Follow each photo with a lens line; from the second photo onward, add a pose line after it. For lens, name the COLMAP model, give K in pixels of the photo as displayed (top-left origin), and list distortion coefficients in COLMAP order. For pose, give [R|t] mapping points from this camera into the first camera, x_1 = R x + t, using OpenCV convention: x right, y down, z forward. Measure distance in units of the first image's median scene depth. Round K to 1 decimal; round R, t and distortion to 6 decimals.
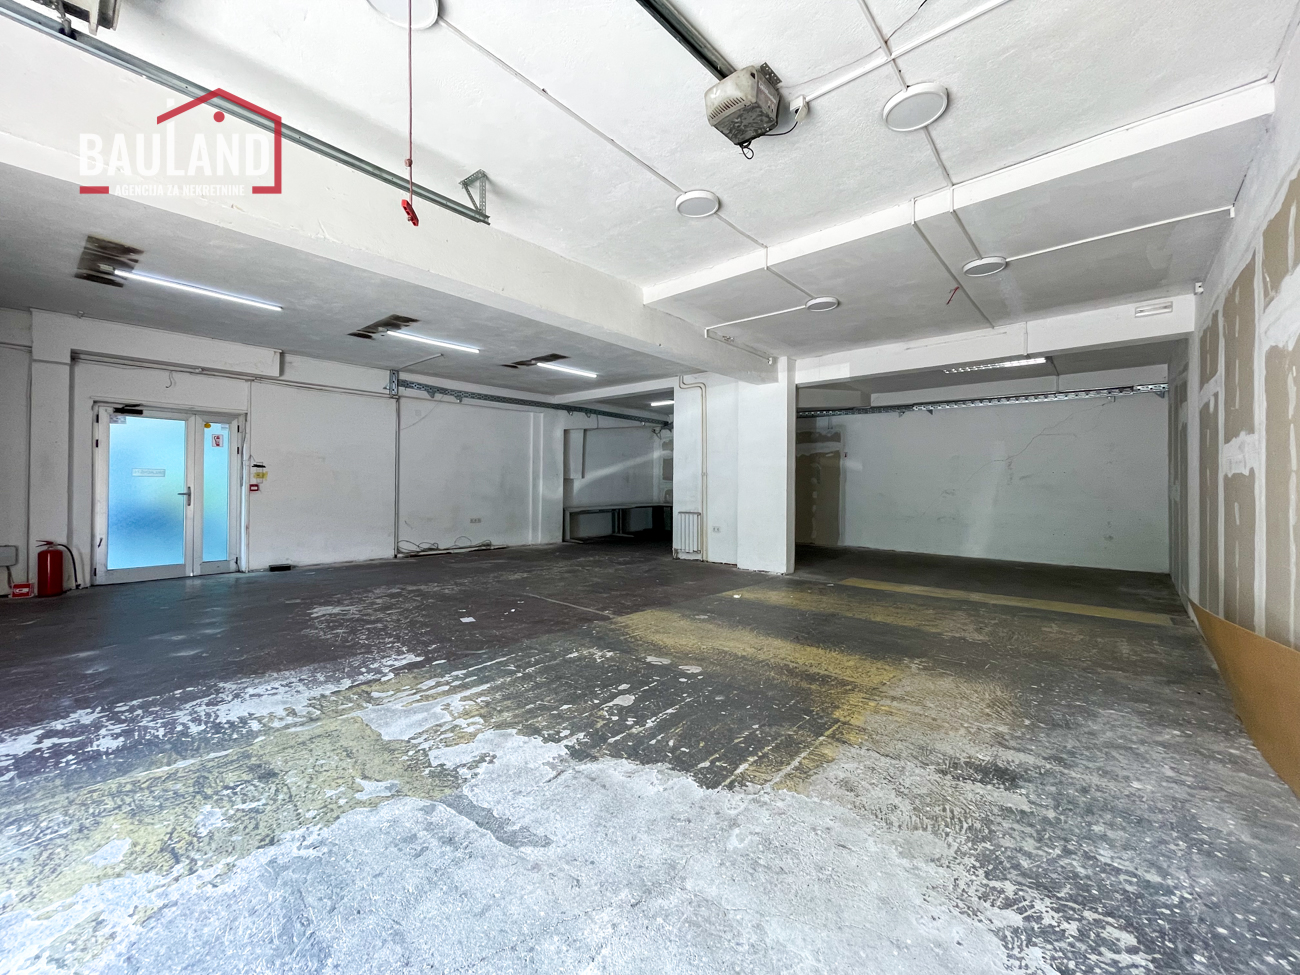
lens RADIAL K [[513.9, 0, 665.1], [0, 513.9, 482.5], [0, 0, 1]] dist [0.019288, -0.008981]
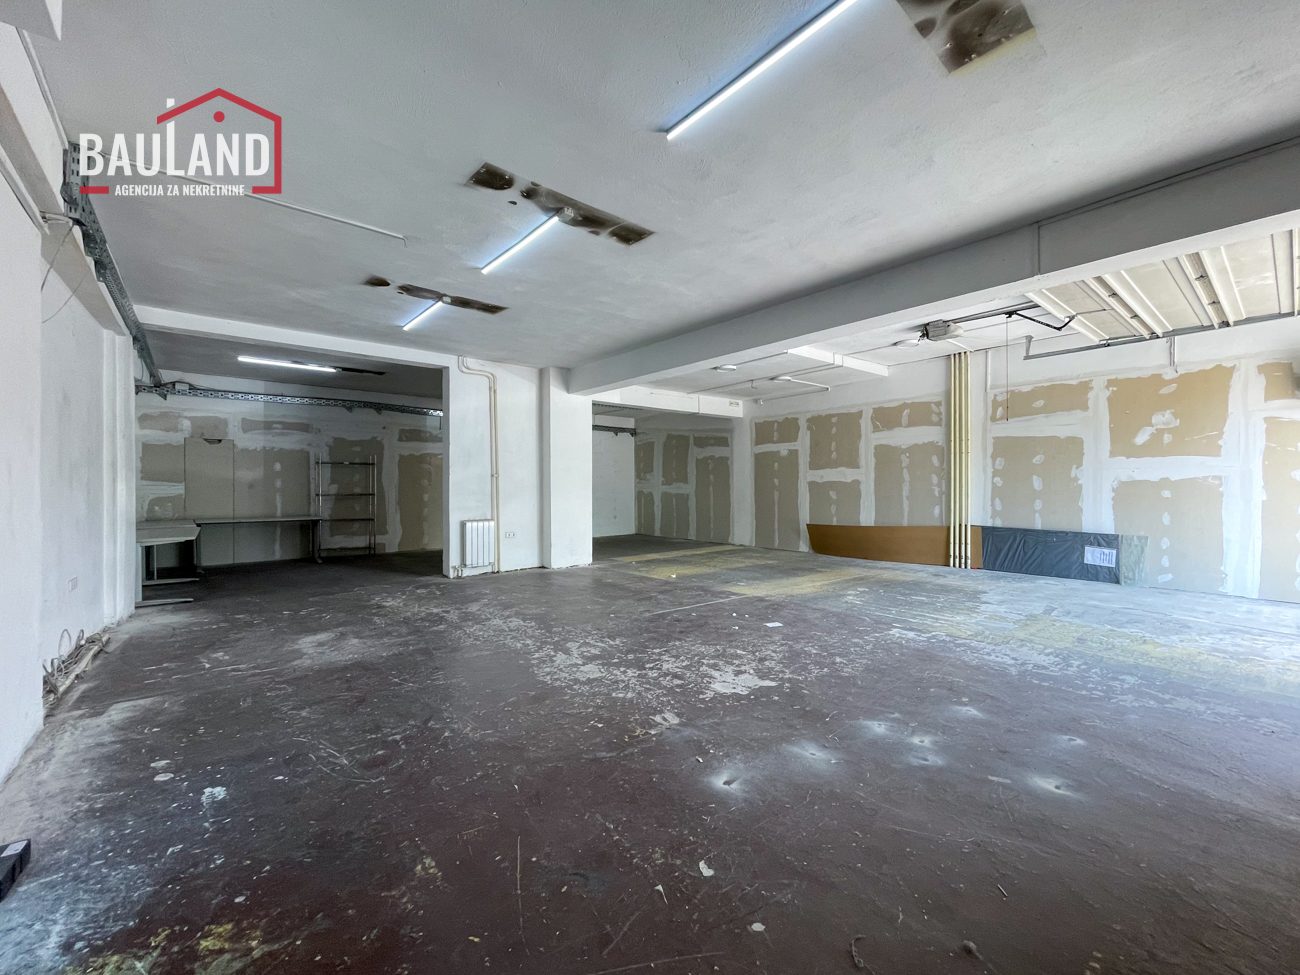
lens RADIAL K [[522.0, 0, 641.8], [0, 522.0, 484.6], [0, 0, 1]] dist [-0.000524, -0.000067]
pose [[0.191171, -0.004710, 0.981545, -1.066381], [0.001426, 0.999989, 0.004520, -0.006070], [-0.981556, 0.000535, 0.191176, 0.800286]]
